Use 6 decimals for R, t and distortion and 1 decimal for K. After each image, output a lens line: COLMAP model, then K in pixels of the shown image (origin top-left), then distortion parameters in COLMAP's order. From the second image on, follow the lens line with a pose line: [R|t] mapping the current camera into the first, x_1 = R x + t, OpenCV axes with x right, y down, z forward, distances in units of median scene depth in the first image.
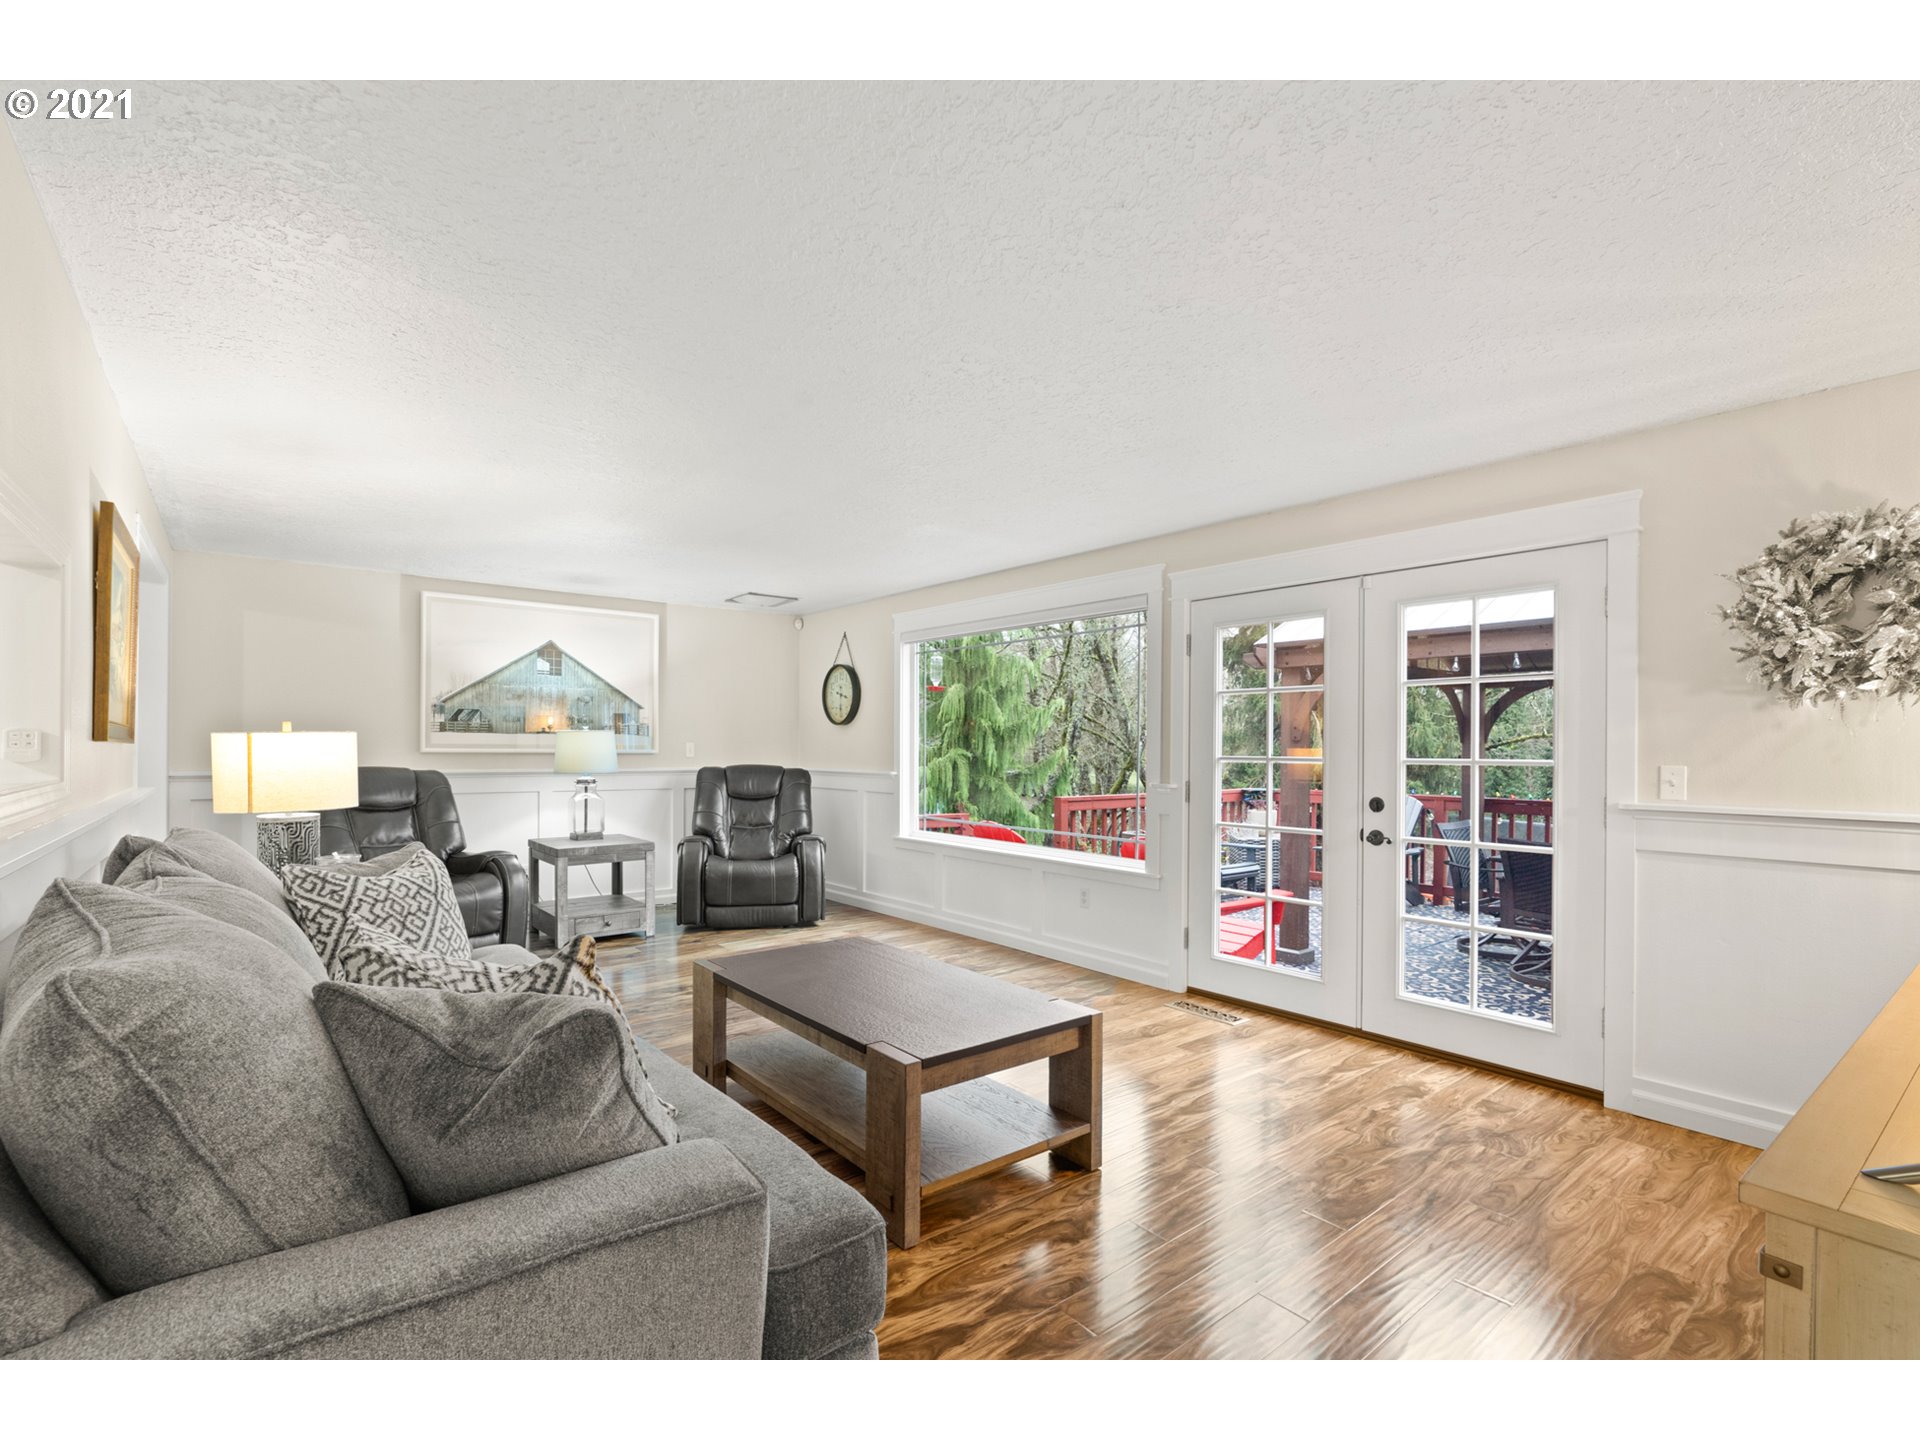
lens RADIAL K [[875.1, 0, 956.8], [0, 875.1, 735.3], [0, 0, 1]] dist [-0.002729, 0.001230]
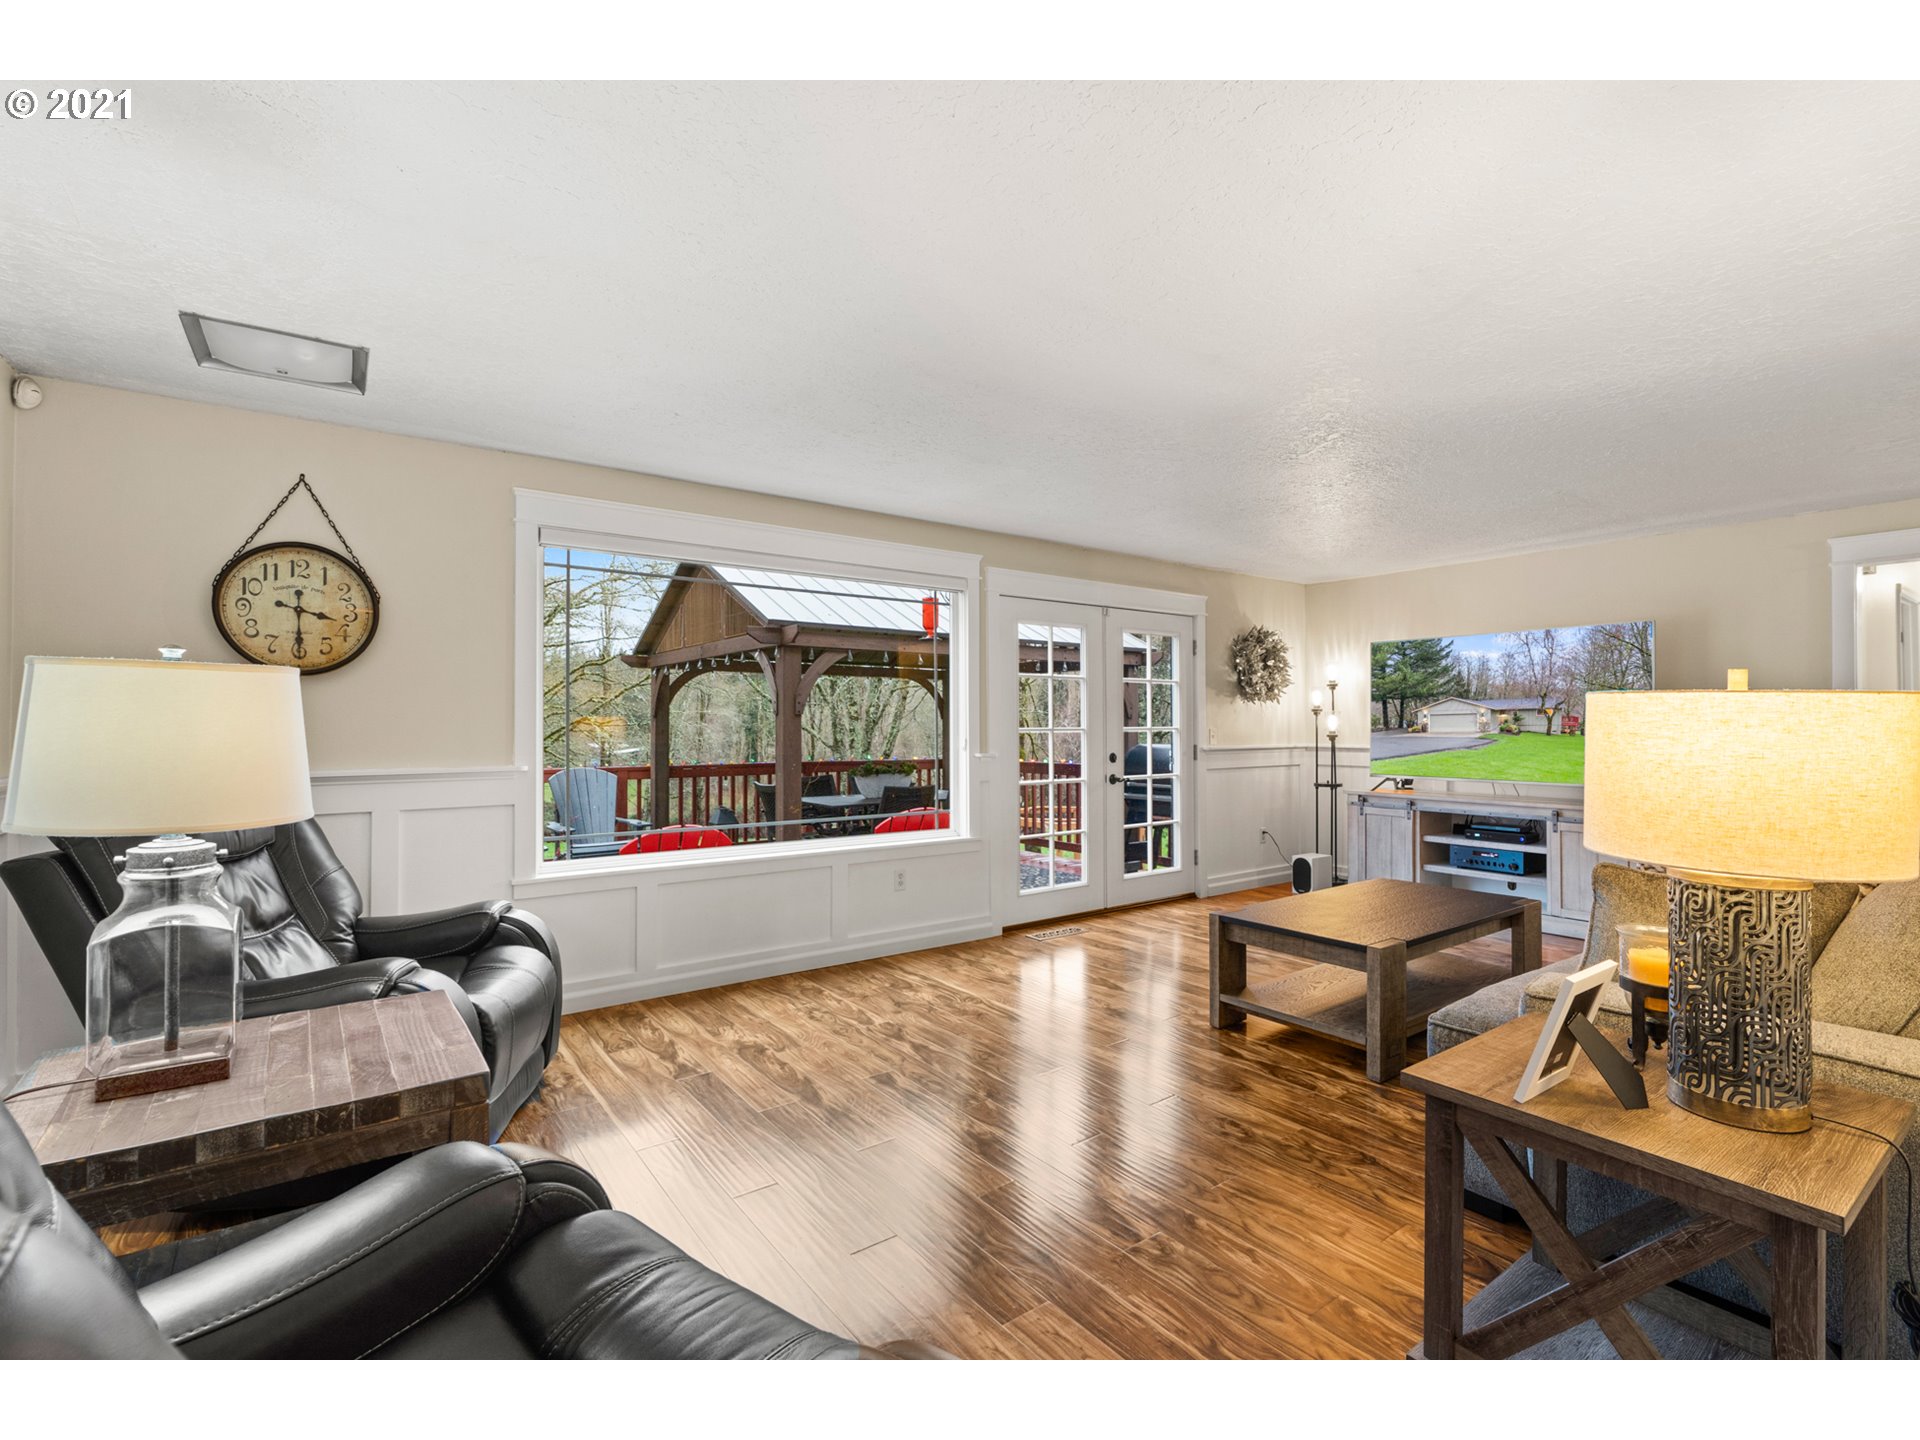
lens RADIAL K [[875.1, 0, 952.7], [0, 875.1, 717.3], [0, 0, 1]] dist [-0.002729, 0.001230]
pose [[0.057712, 0.001381, 0.998332, -0.891419], [-0.008767, 0.999961, -0.000876, 0.010431], [-0.998295, -0.008701, 0.057722, 0.994940]]
